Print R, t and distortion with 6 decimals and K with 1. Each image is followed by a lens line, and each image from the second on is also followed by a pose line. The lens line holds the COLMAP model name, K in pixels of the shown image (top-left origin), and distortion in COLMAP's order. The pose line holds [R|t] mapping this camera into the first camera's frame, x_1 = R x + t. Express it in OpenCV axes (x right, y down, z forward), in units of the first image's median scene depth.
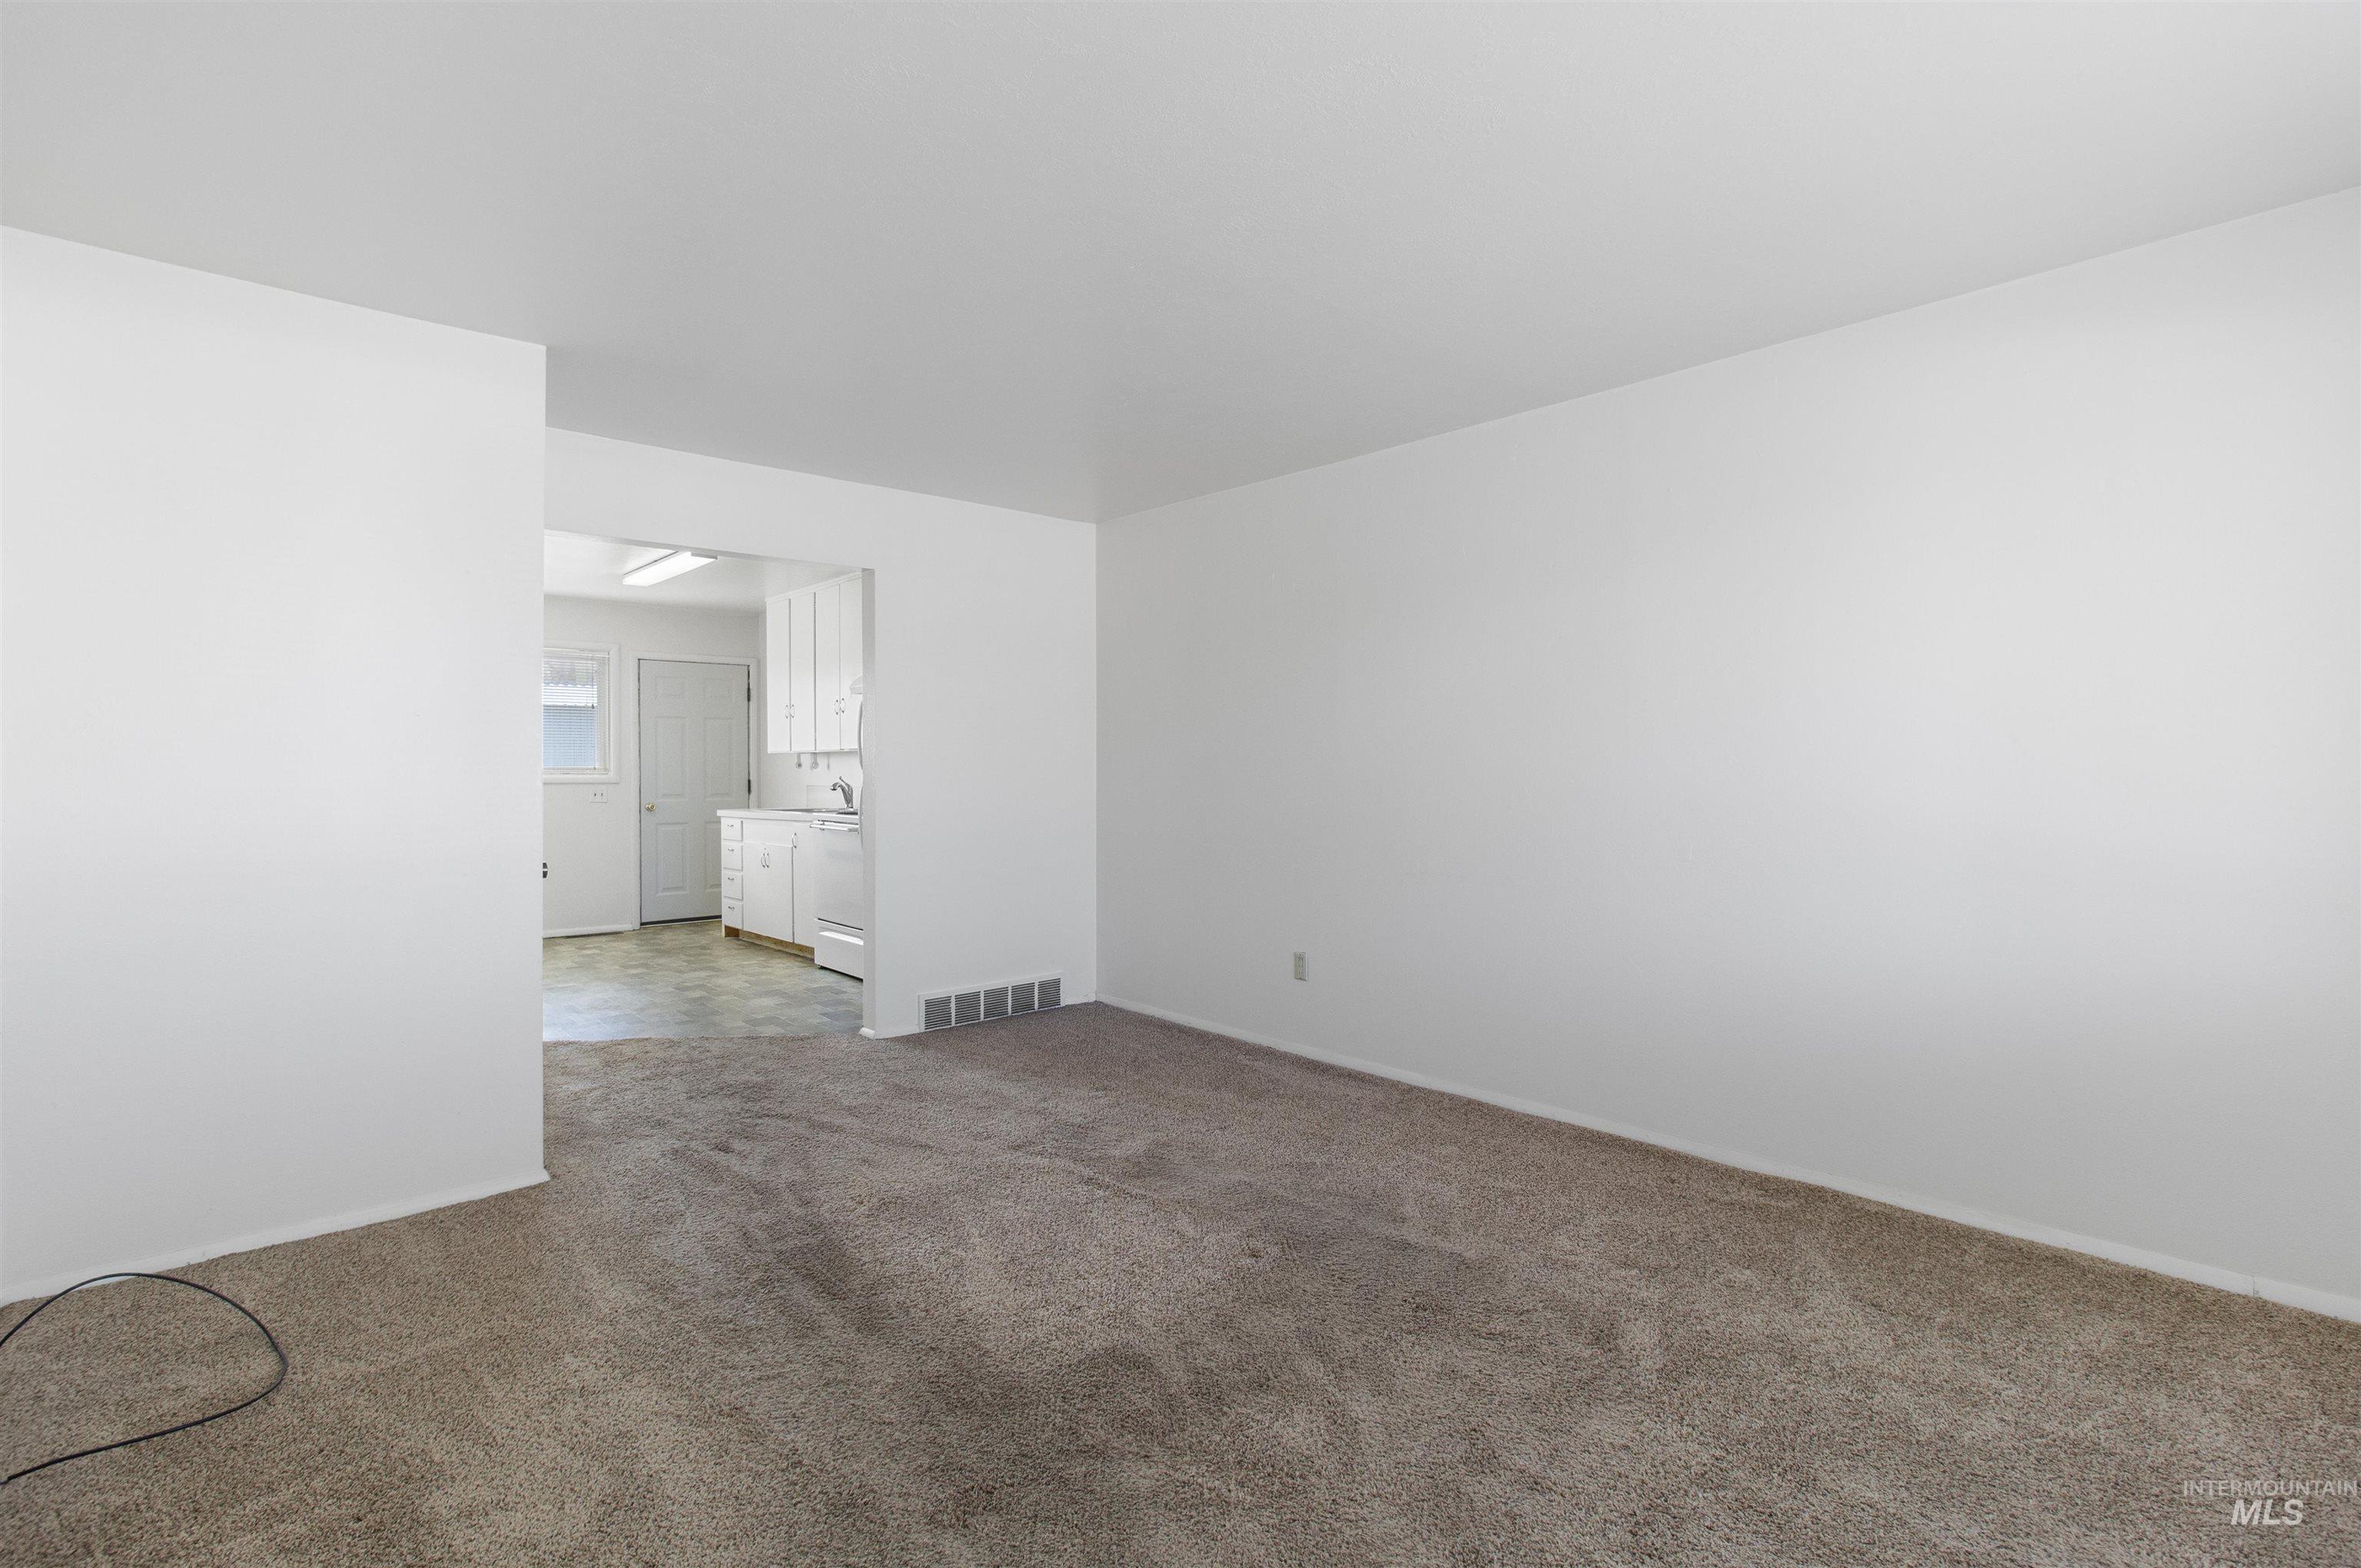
lens RADIAL K [[1112.4, 0, 1181.1], [0, 1112.4, 783.8], [0, 0, 1]] dist [-0.000094, 0.001724]
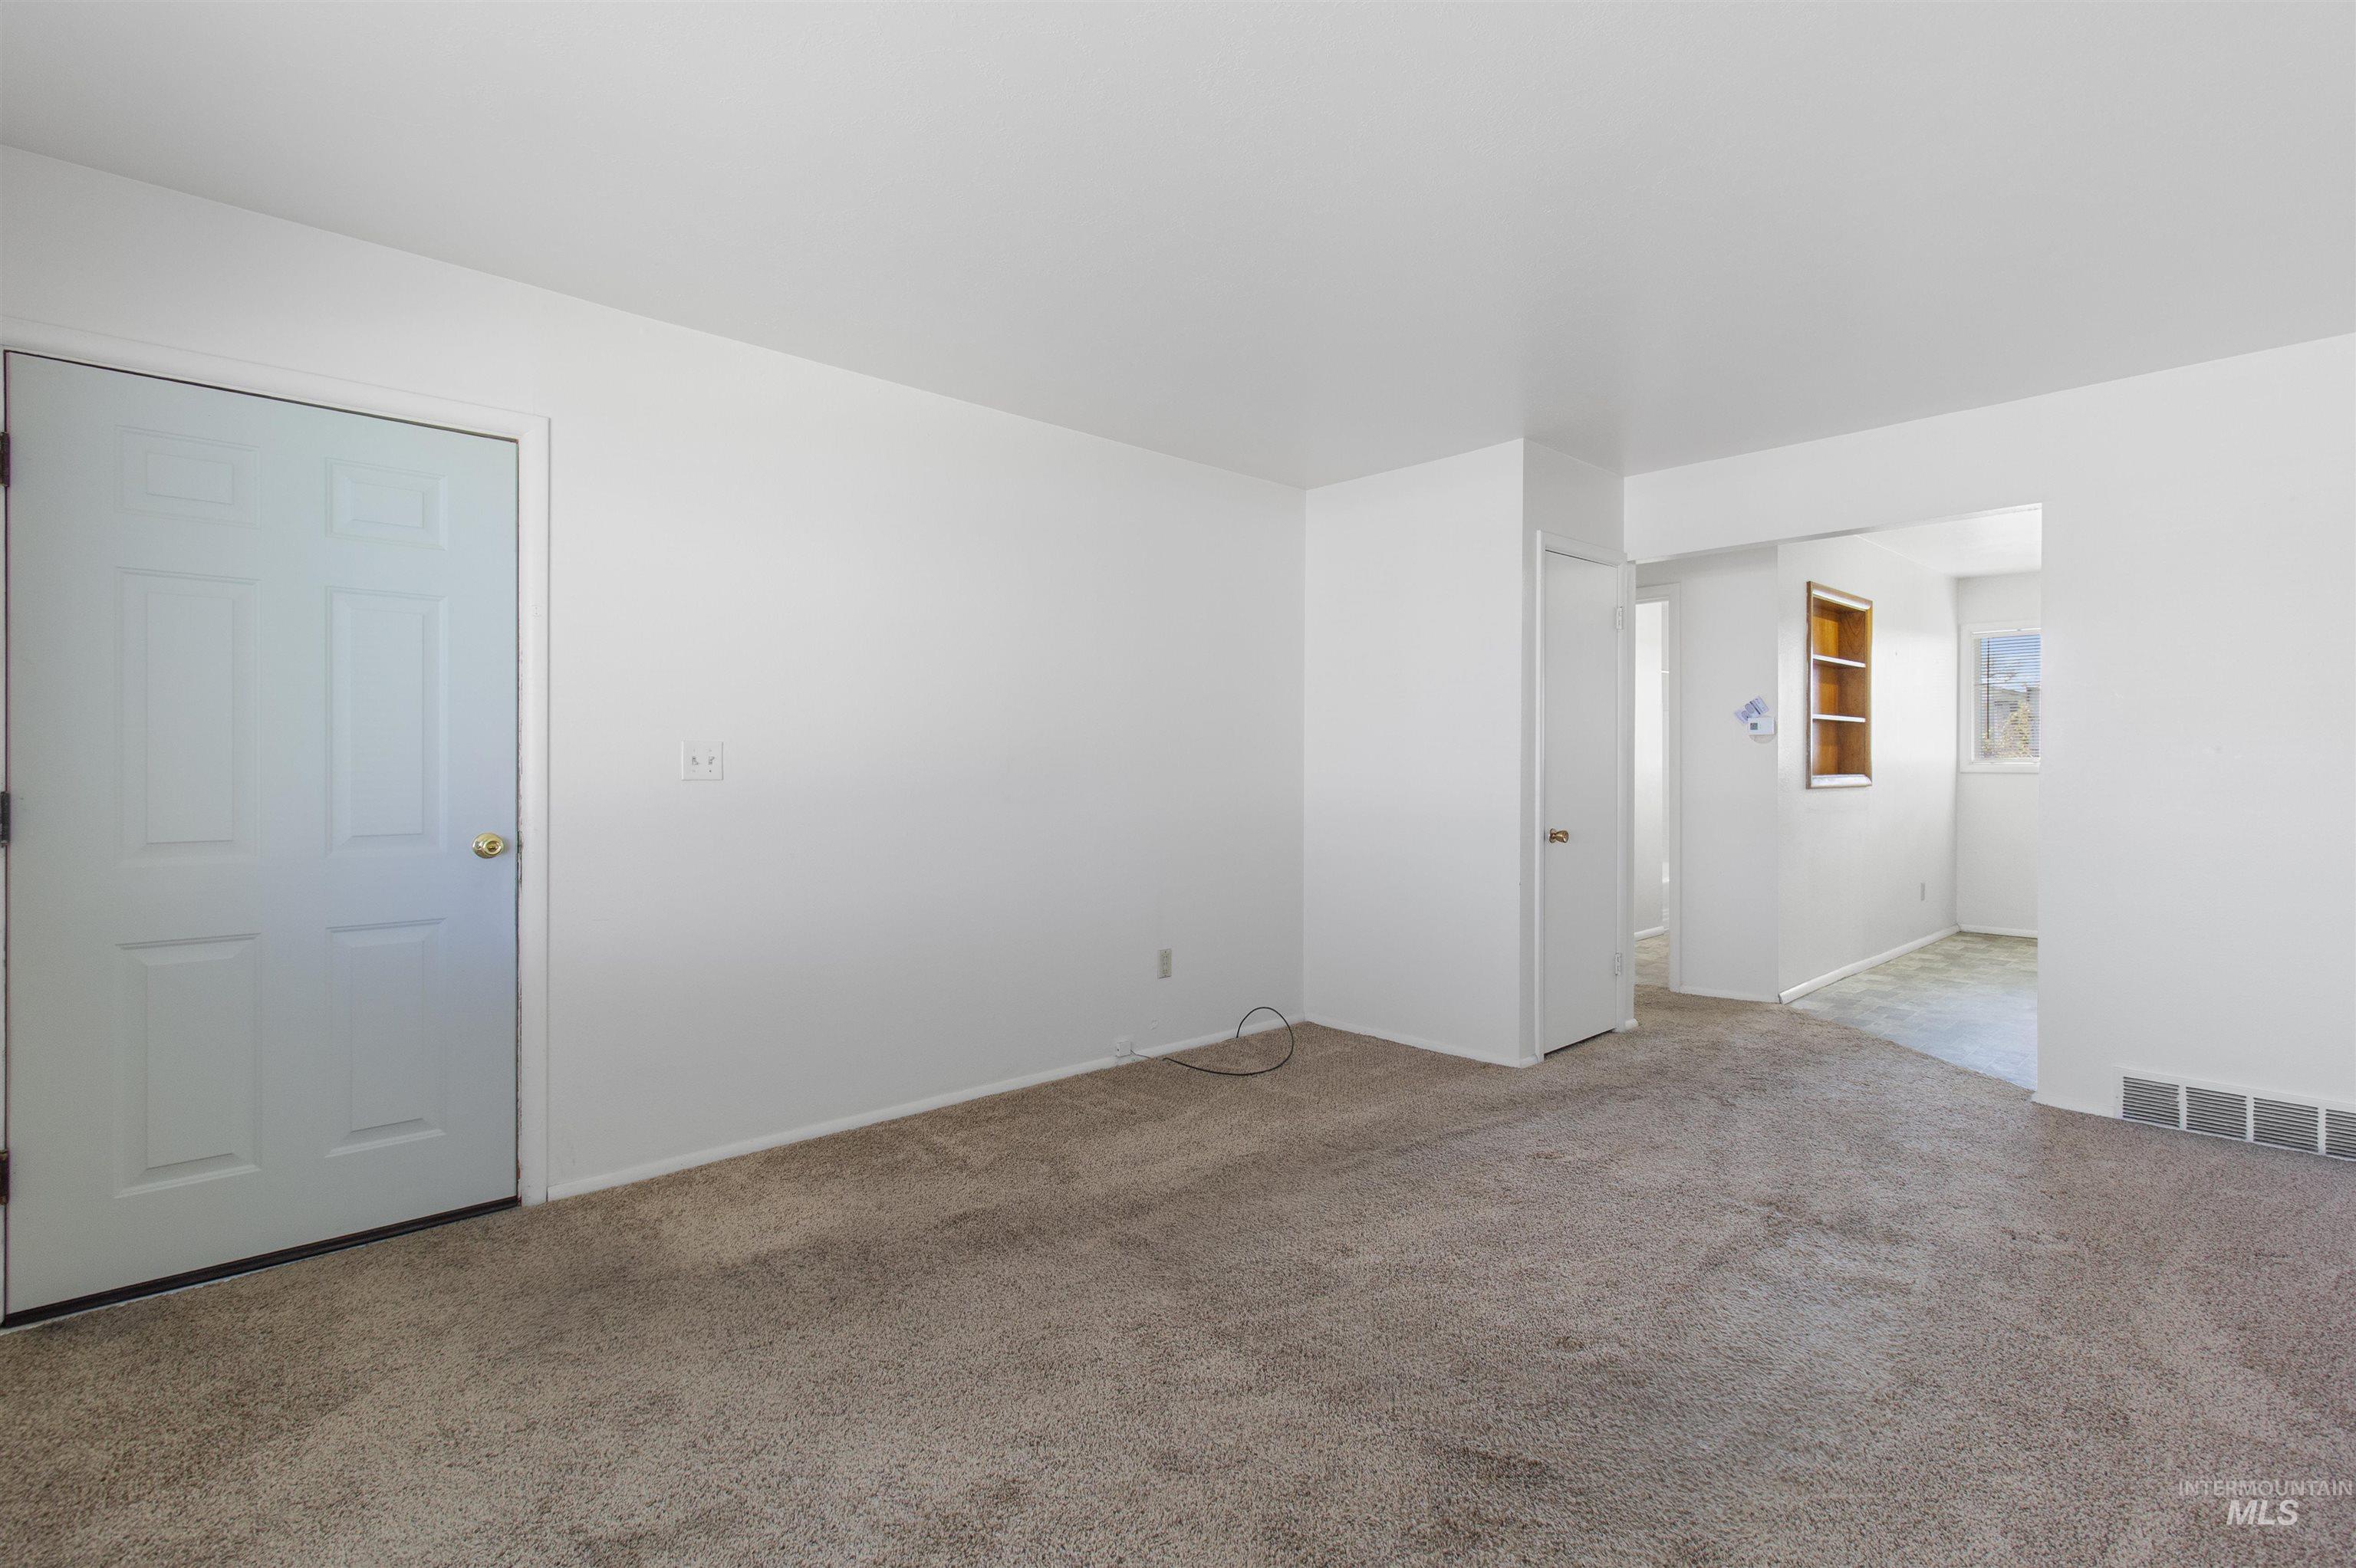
lens RADIAL K [[1109.8, 0, 1188.3], [0, 1109.8, 766.8], [0, 0, 1]] dist [-0.000094, 0.001724]
pose [[0.013712, 0.007949, -0.999874, 0.313736], [-0.016005, 0.999842, 0.007729, -0.000722], [0.999778, 0.015897, 0.013837, 0.253309]]
